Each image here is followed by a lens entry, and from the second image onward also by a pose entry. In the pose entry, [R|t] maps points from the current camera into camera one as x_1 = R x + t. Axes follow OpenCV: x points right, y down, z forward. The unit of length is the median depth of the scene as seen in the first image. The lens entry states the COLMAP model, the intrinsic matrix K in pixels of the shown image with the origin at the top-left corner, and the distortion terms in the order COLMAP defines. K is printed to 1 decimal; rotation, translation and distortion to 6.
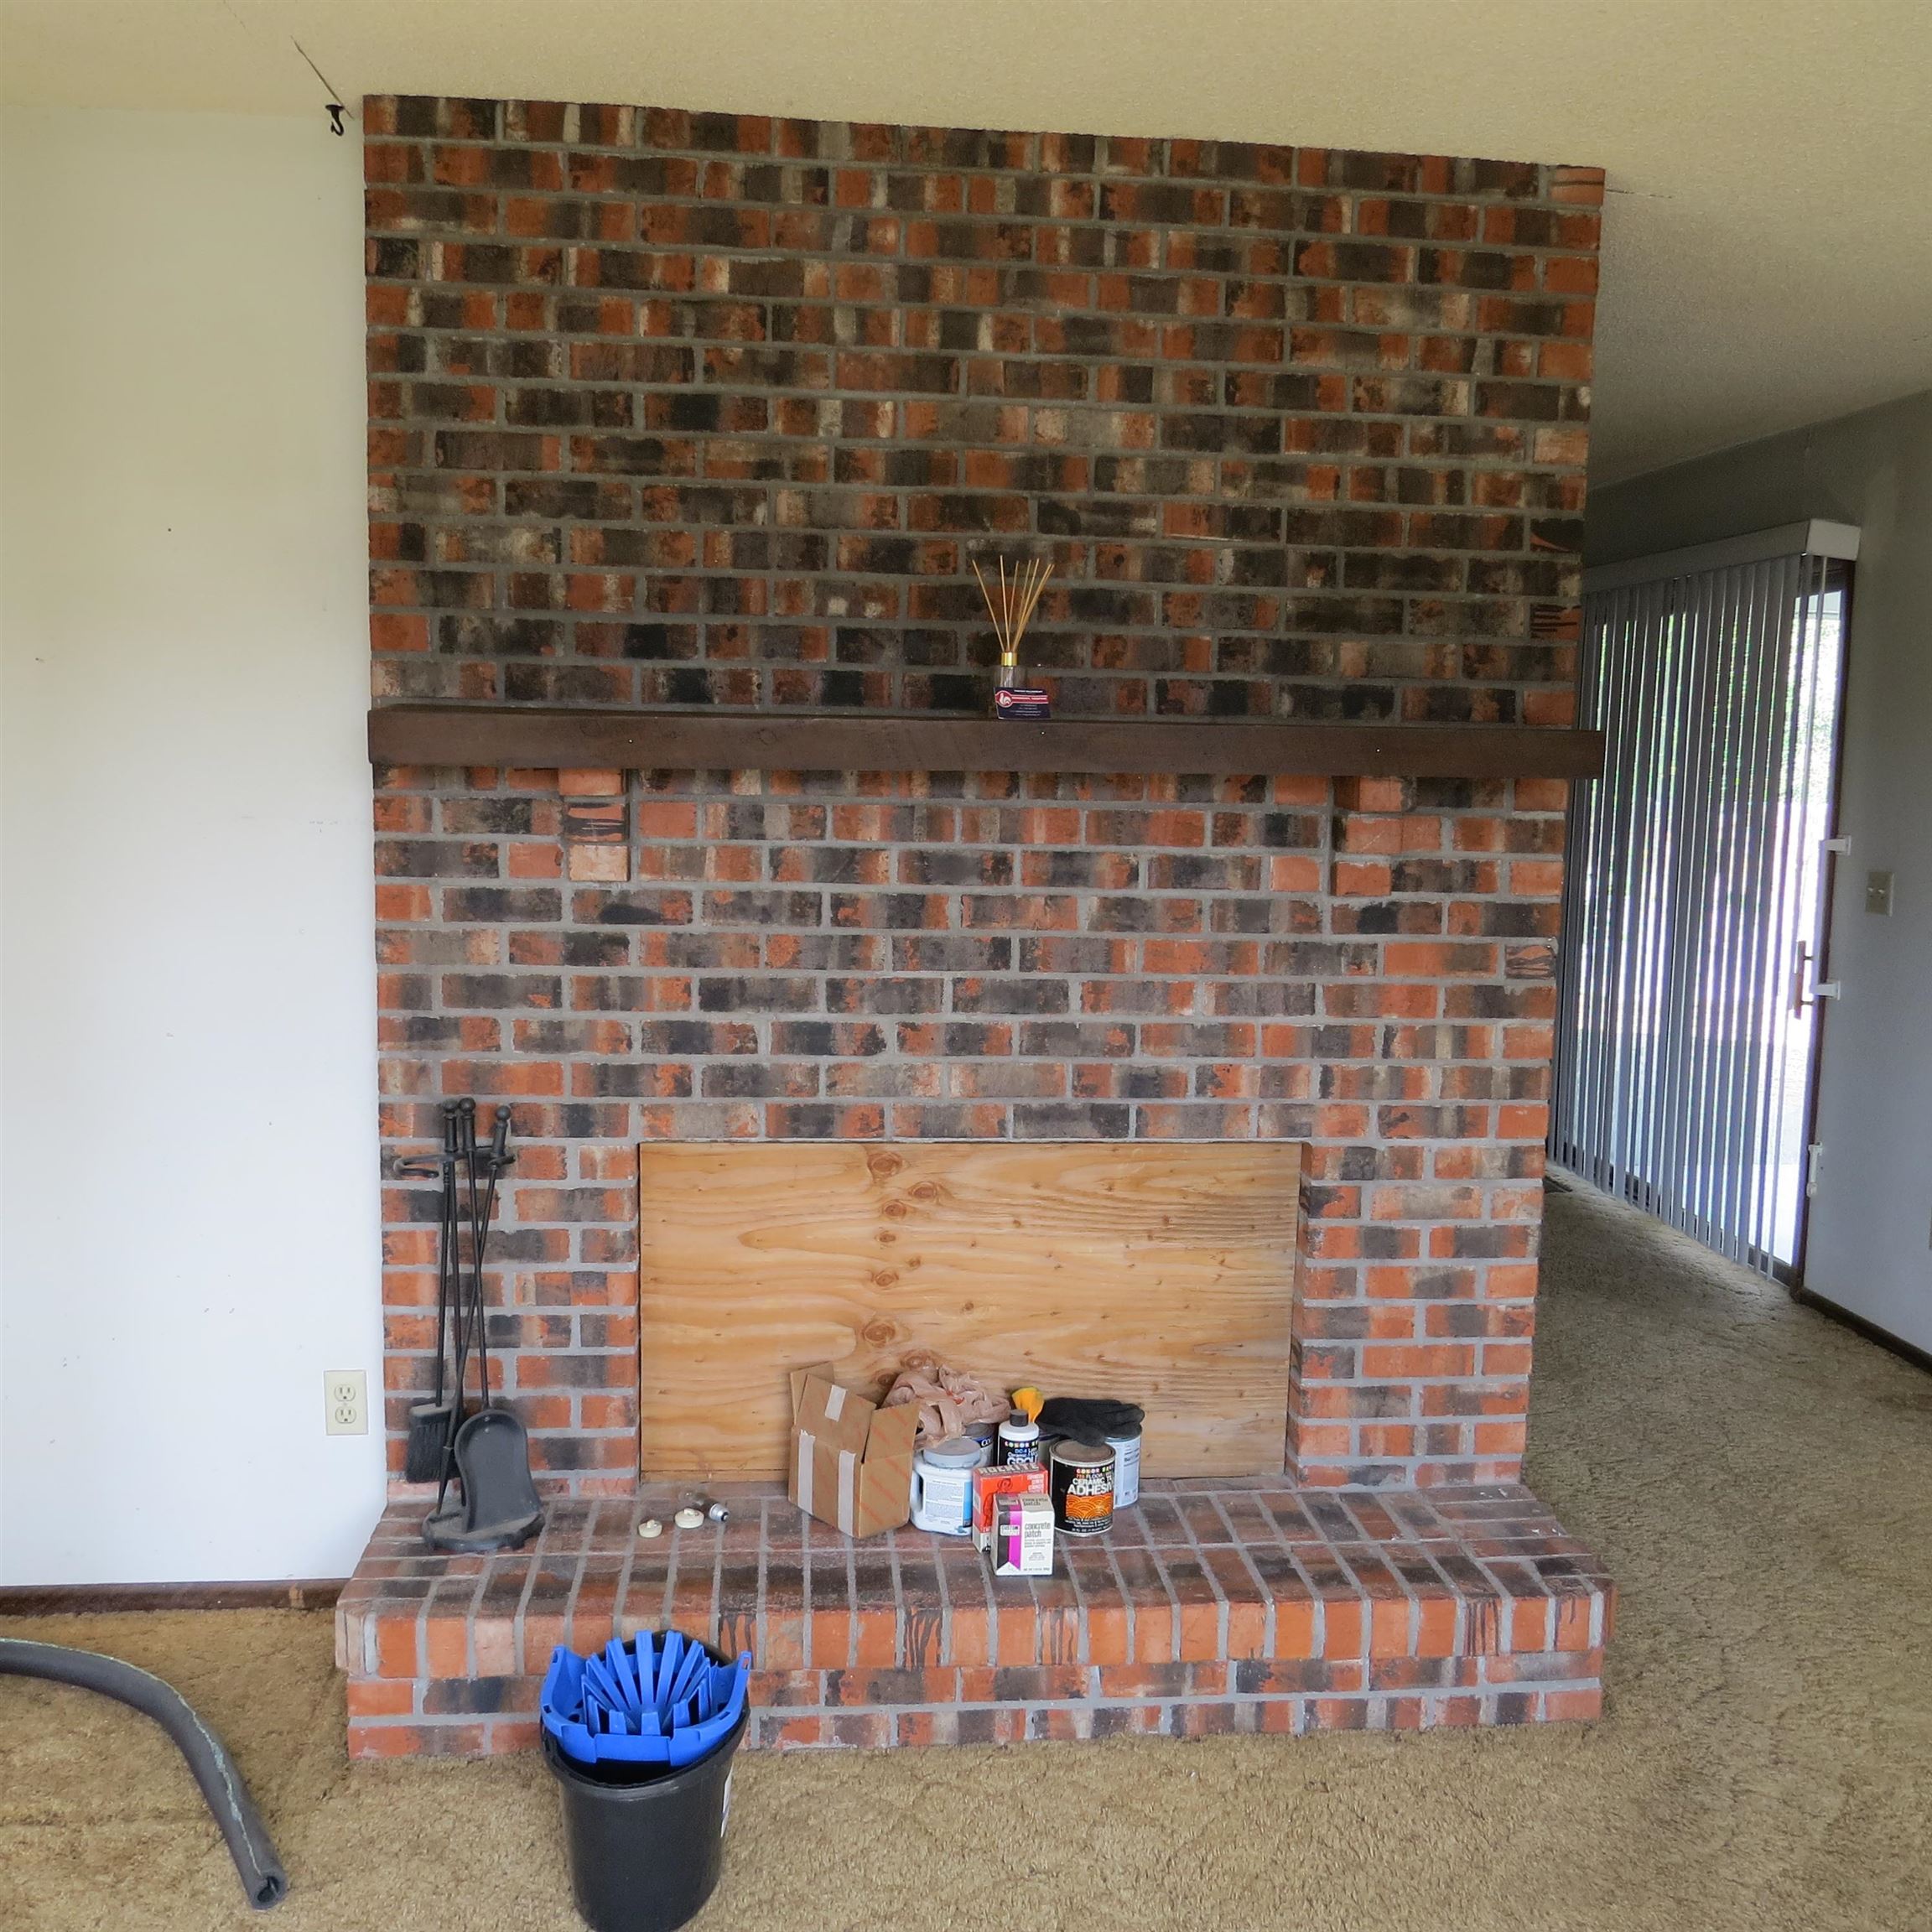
lens RADIAL K [[1836.5, 0, 967.2], [0, 1836.5, 958.5], [0, 0, 1]] dist [-0.027033, 0.008013]
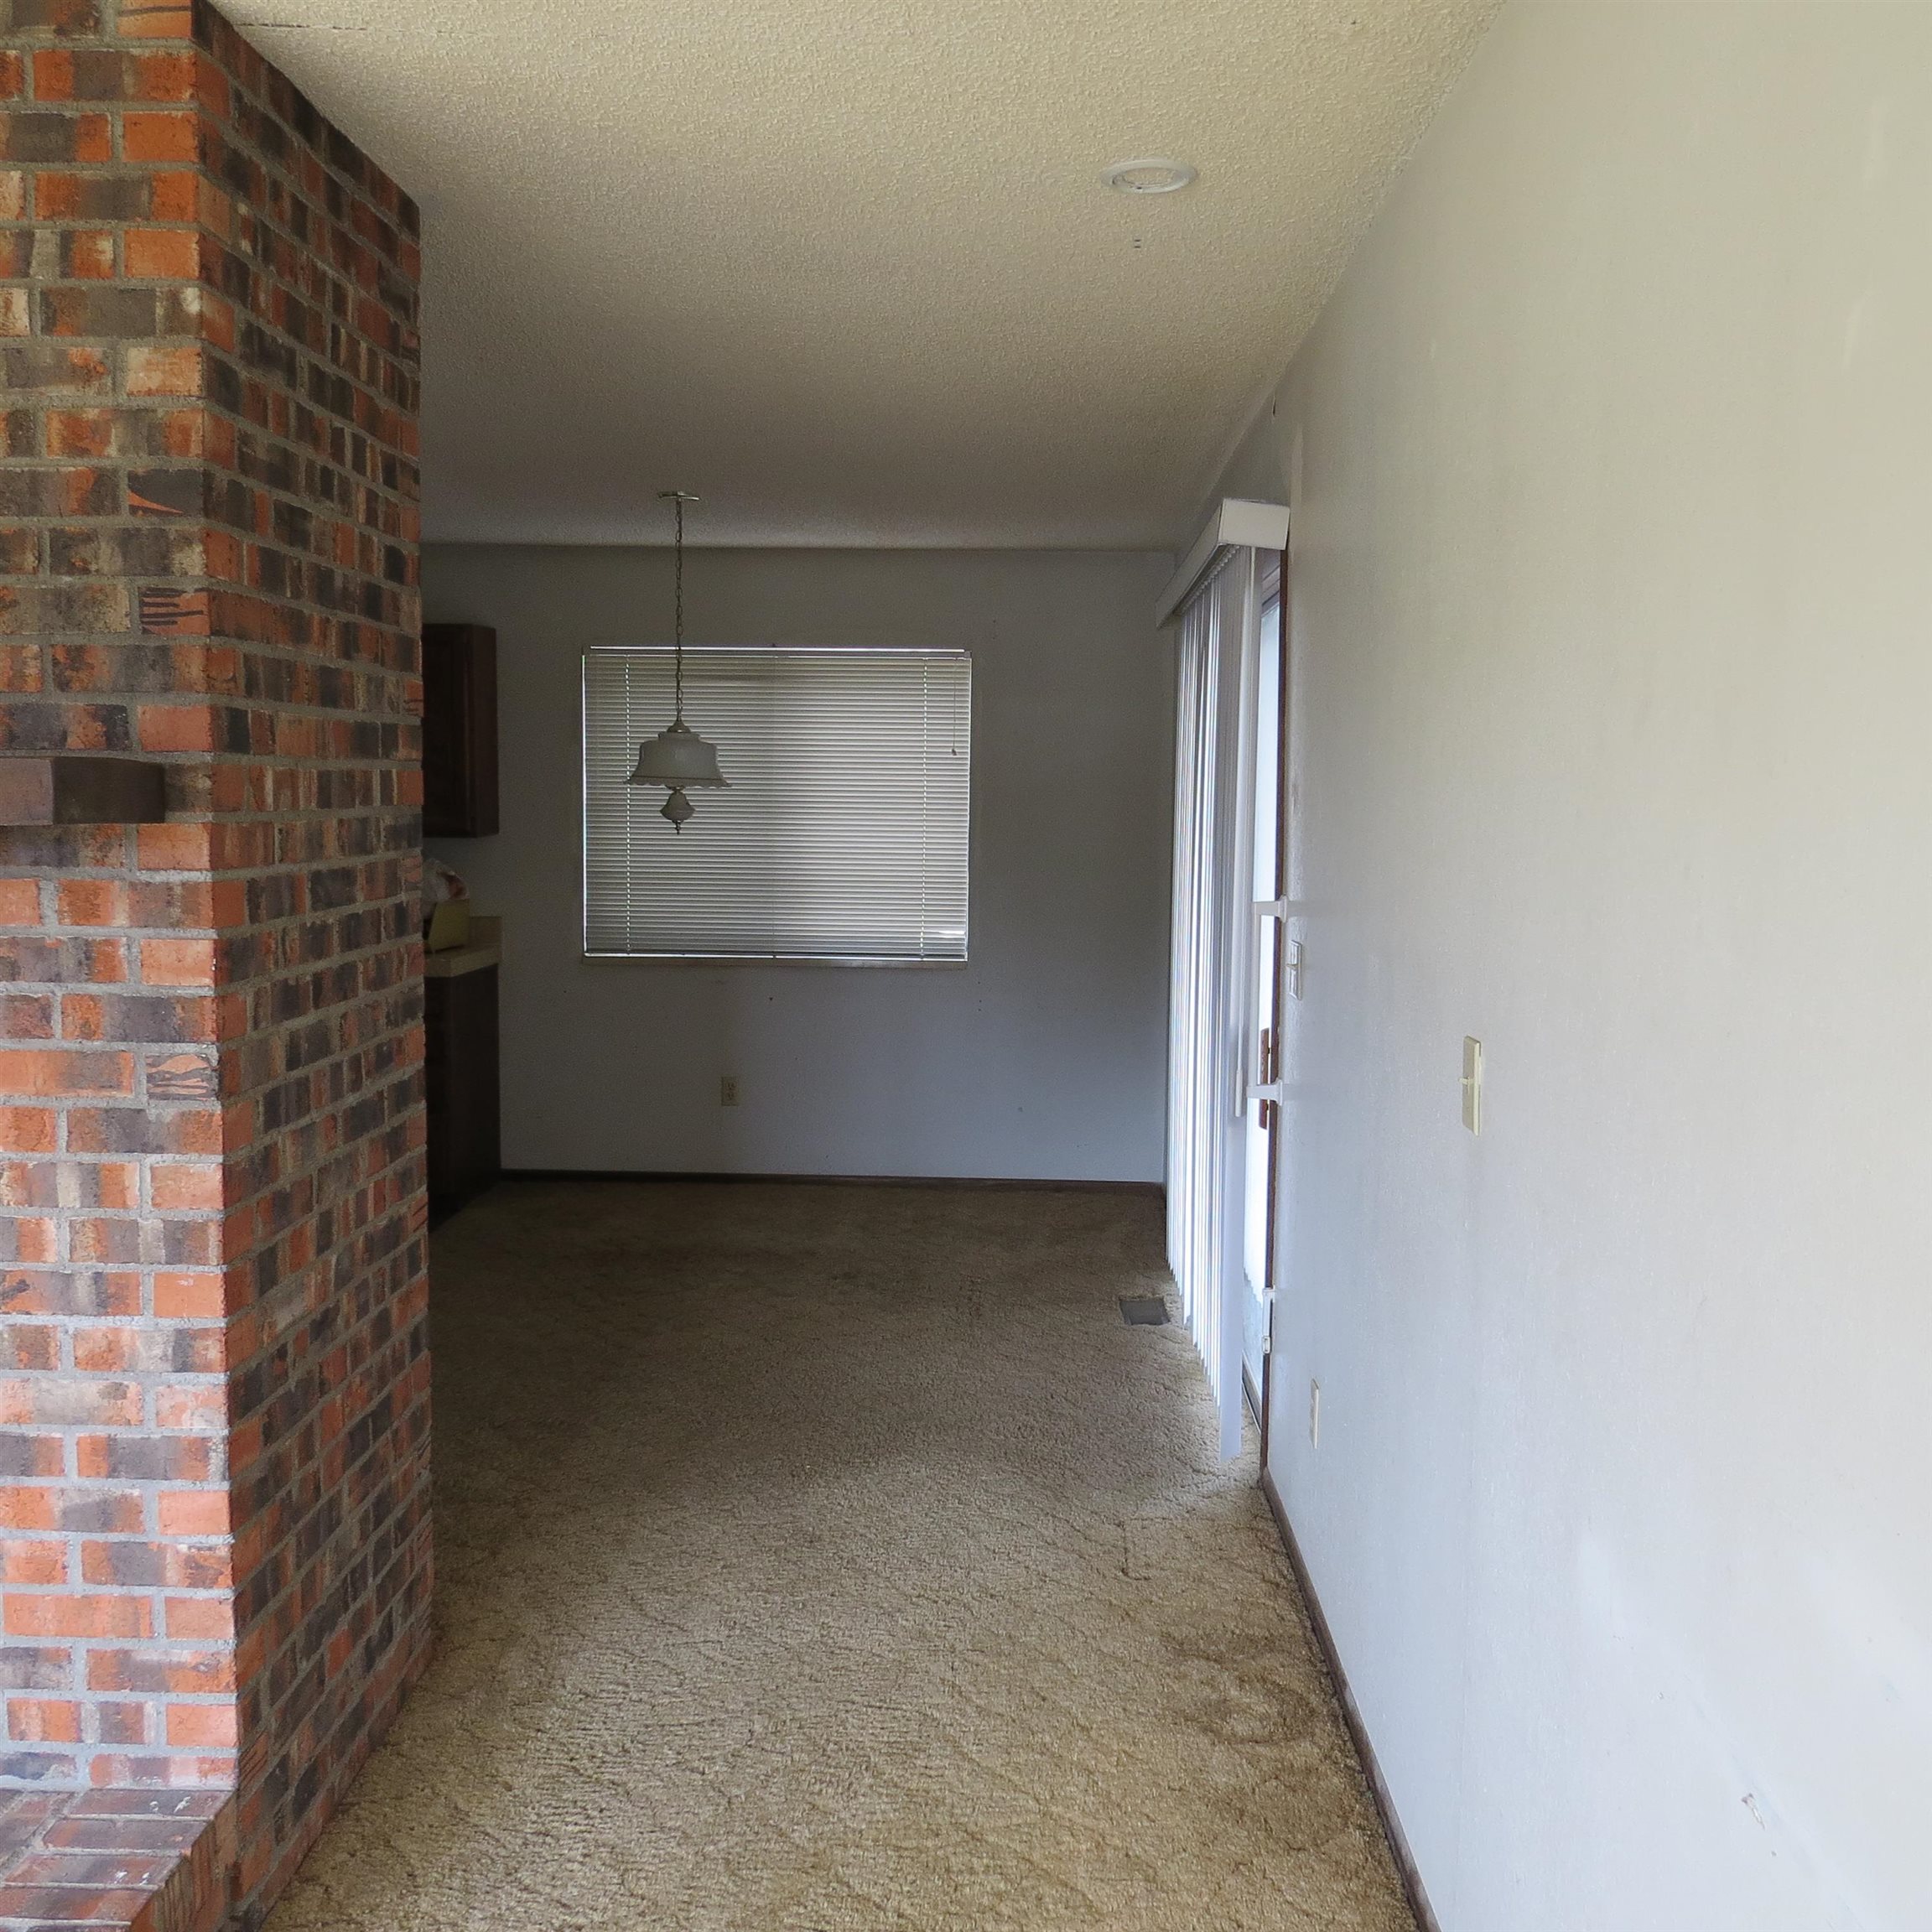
lens RADIAL K [[1857.7, 0, 976.1], [0, 1857.7, 963.3], [0, 0, 1]] dist [-0.018368, -0.013061]
pose [[0.992631, -0.002121, -0.121154, 0.715879], [-0.001519, 0.999550, -0.029947, -0.021814], [0.121163, 0.029911, 0.992182, 0.307881]]
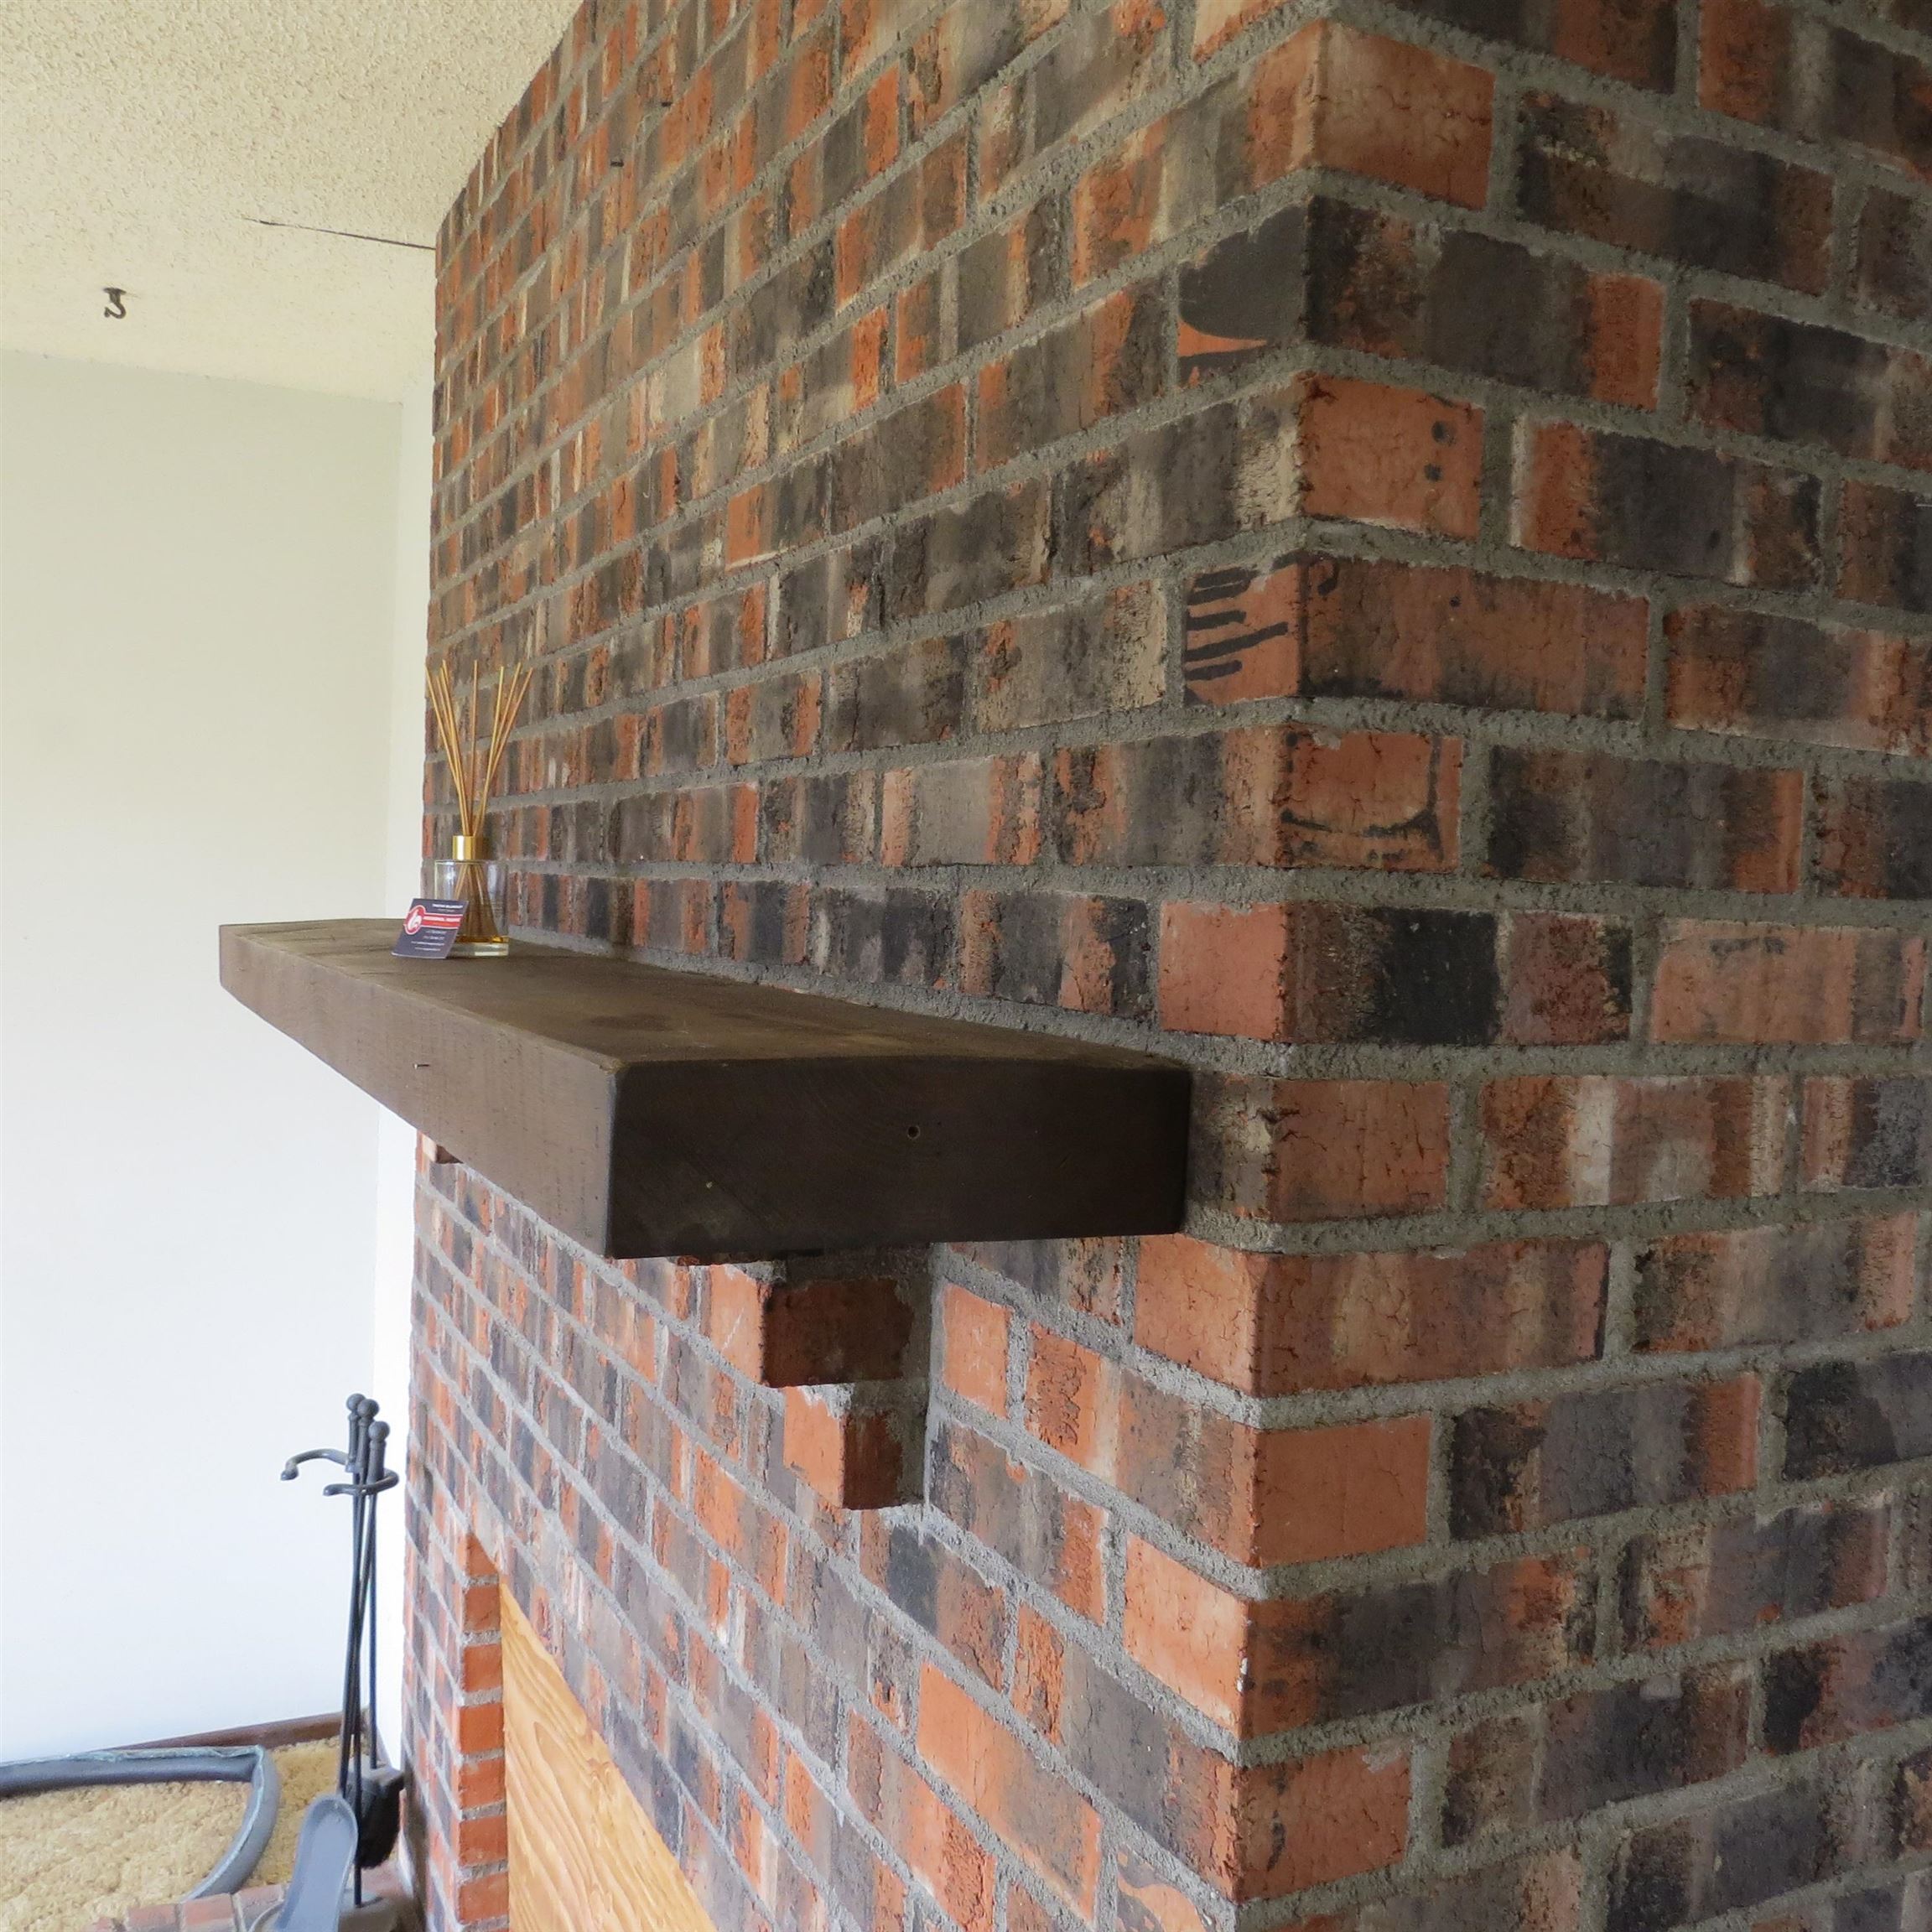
lens RADIAL K [[1836.5, 0, 967.2], [0, 1836.5, 958.5], [0, 0, 1]] dist [-0.027033, 0.008013]
pose [[0.357051, 0.025210, -0.933745, 0.537057], [-0.140991, 0.989637, -0.027194, -0.125352], [0.923383, 0.141359, 0.356905, 0.867843]]
